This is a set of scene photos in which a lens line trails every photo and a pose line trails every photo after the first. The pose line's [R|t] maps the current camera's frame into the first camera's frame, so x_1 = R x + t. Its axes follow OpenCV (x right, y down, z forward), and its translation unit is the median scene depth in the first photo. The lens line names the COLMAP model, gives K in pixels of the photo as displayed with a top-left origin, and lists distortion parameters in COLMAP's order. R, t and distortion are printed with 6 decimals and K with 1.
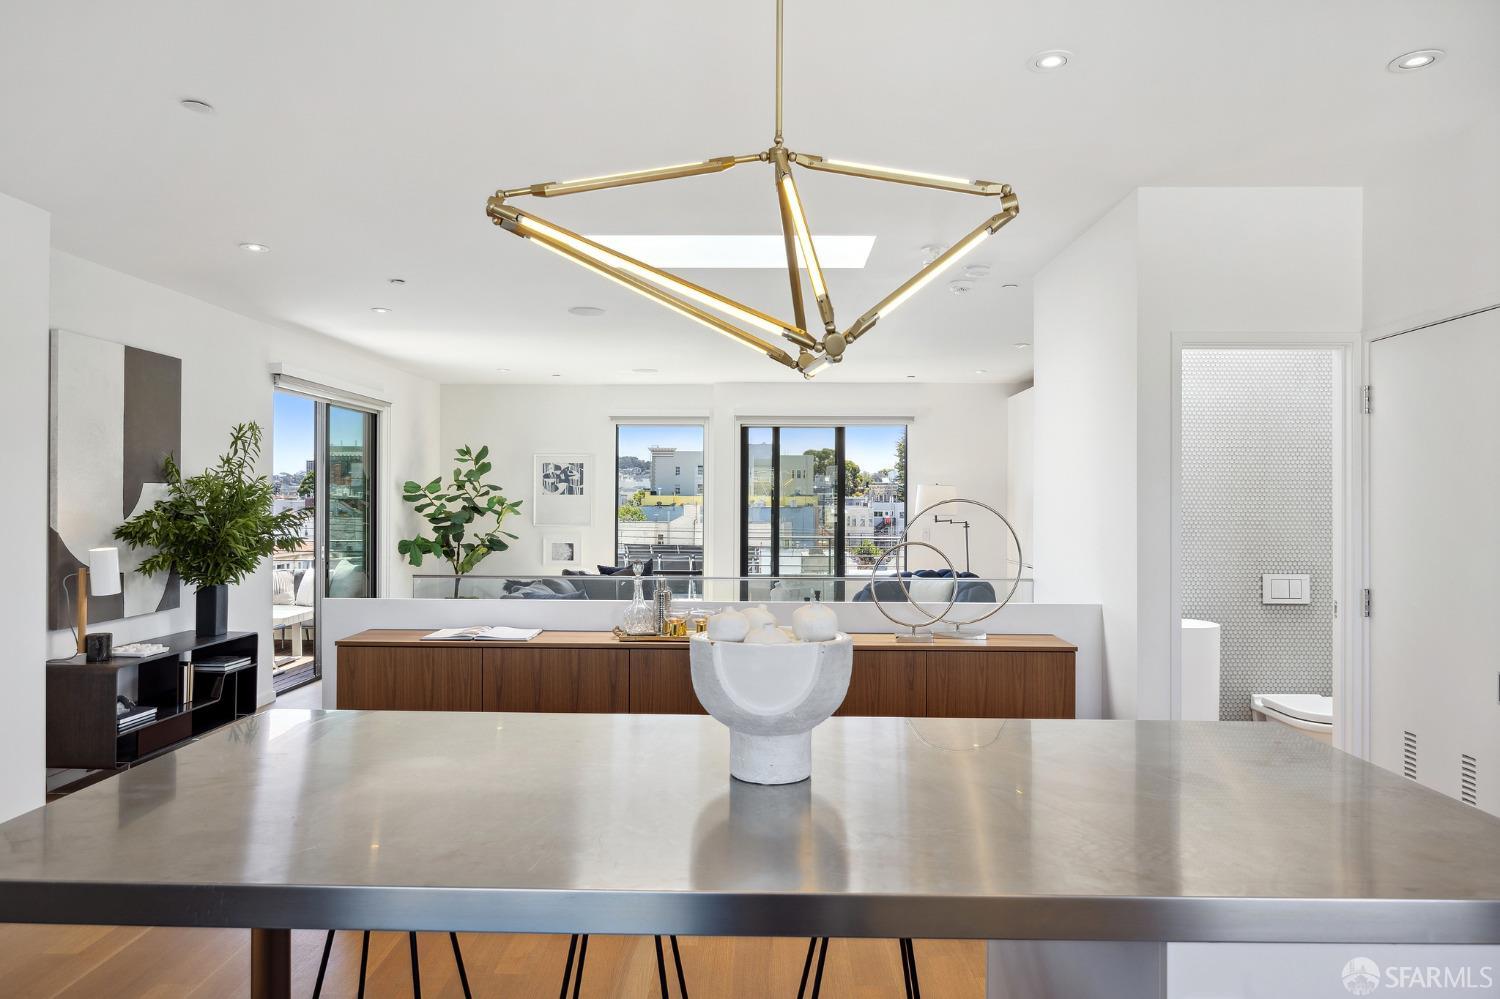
lens RADIAL K [[950.6, 0, 757.1], [0, 950.6, 497.6], [0, 0, 1]] dist [0.000127, -0.001373]
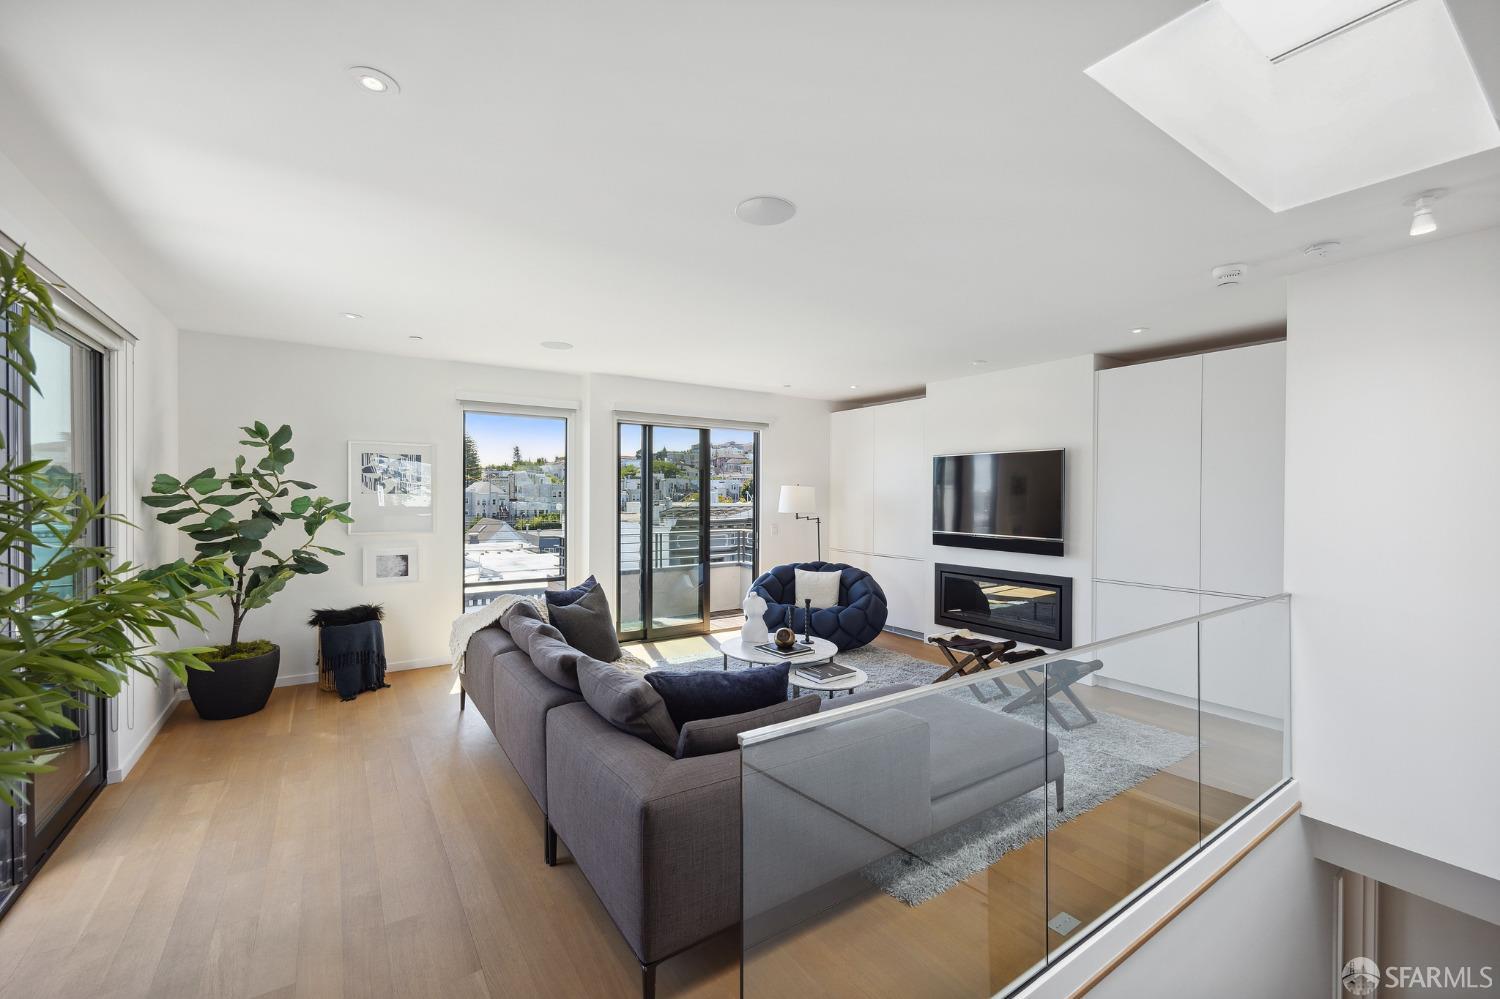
lens RADIAL K [[622.6, 0, 757.5], [0, 622.6, 500.4], [0, 0, 1]] dist [0.006190, -0.001069]
pose [[0.818543, -0.006305, 0.574410, -0.266165], [-0.004752, 0.999831, 0.017747, -0.008592], [-0.574425, -0.017257, 0.818375, 0.420818]]
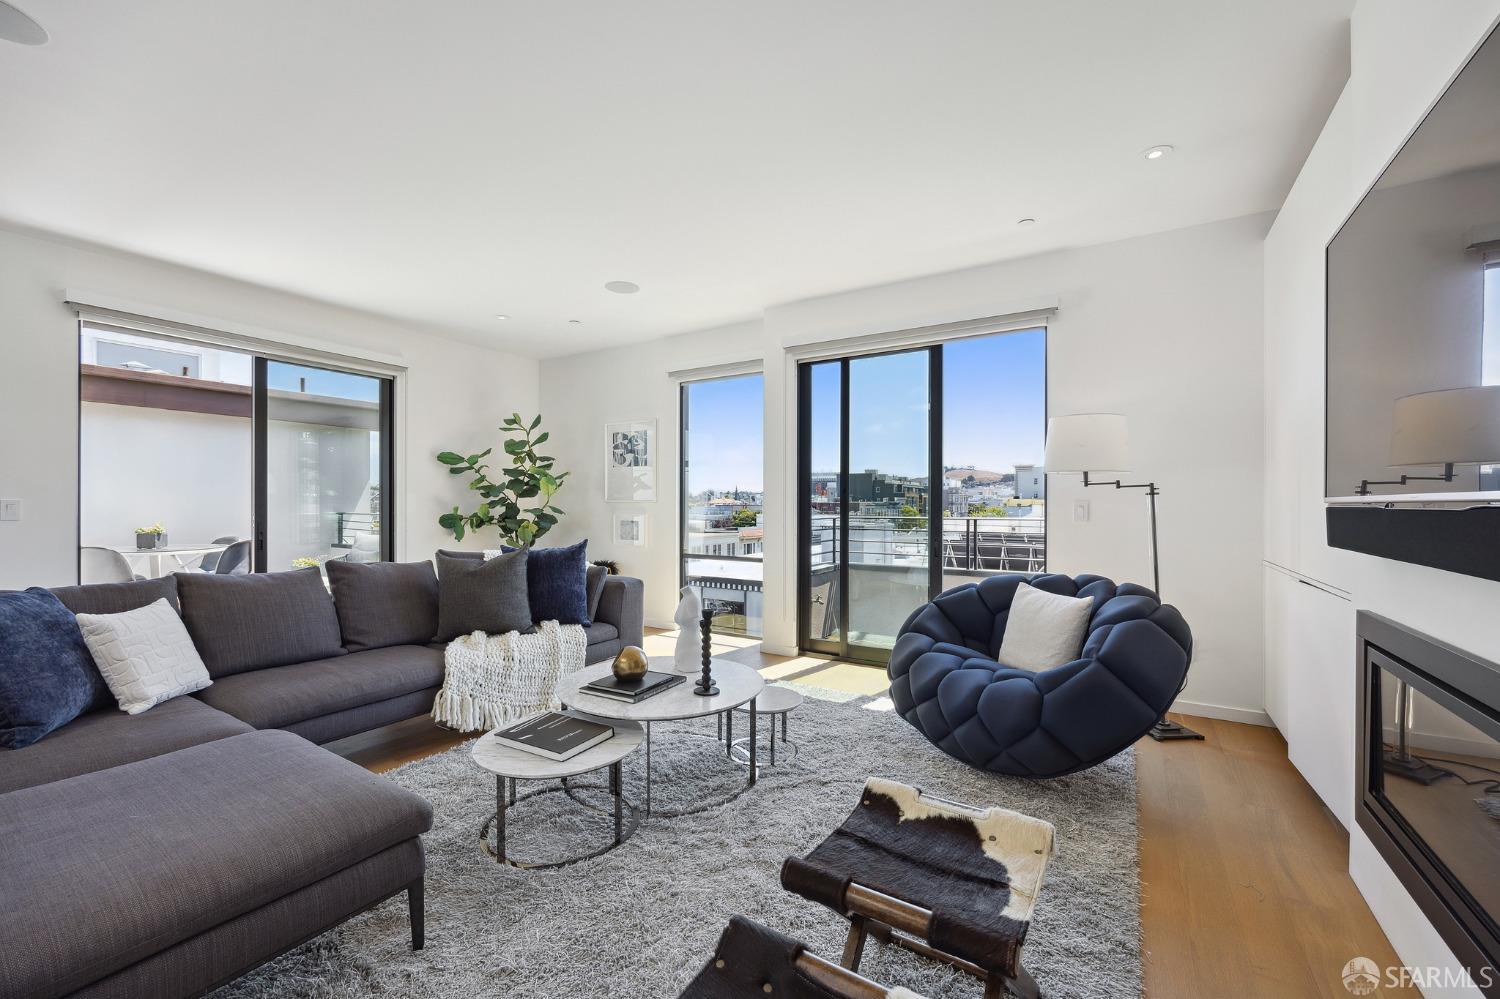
lens RADIAL K [[622.6, 0, 758.3], [0, 622.6, 511.2], [0, 0, 1]] dist [0.006190, -0.001069]
pose [[0.867677, -0.000834, -0.497128, 0.199068], [0.007351, 0.999911, 0.011153, 0.034471], [0.497075, -0.013332, 0.867605, 0.581427]]
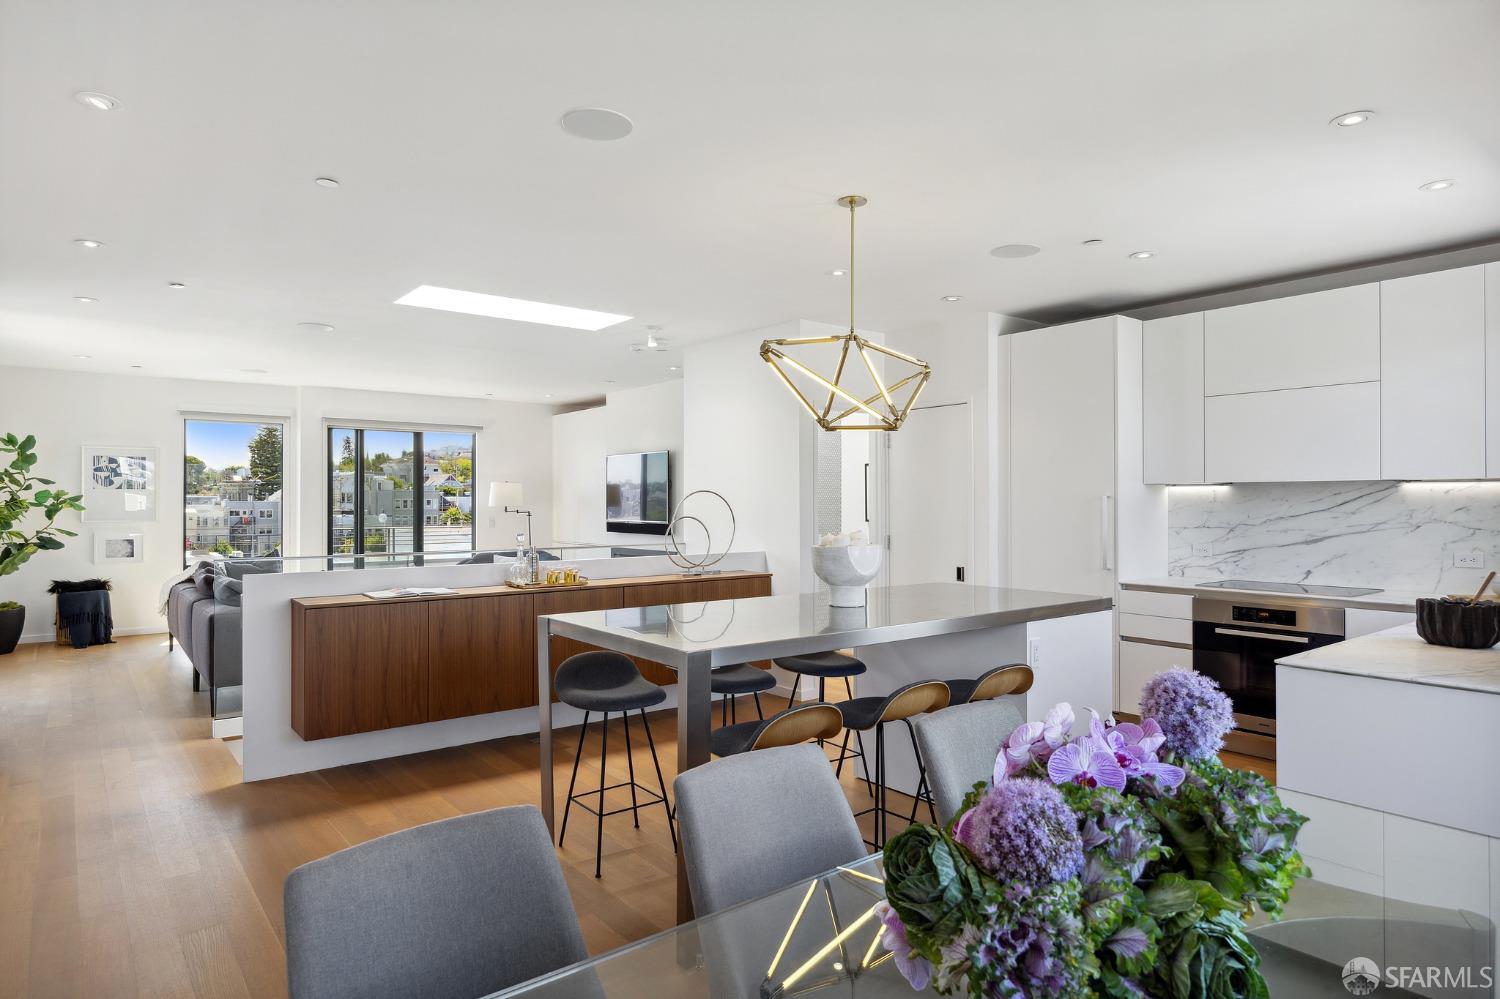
lens RADIAL K [[861.4, 0, 752.3], [0, 861.4, 499.2], [0, 0, 1]] dist [0.013740, -0.011833]
pose [[0.777867, -0.002915, 0.628422, -0.268990], [0.000698, 0.999993, 0.003774, 0.004594], [-0.628428, -0.002497, 0.777863, -0.086106]]
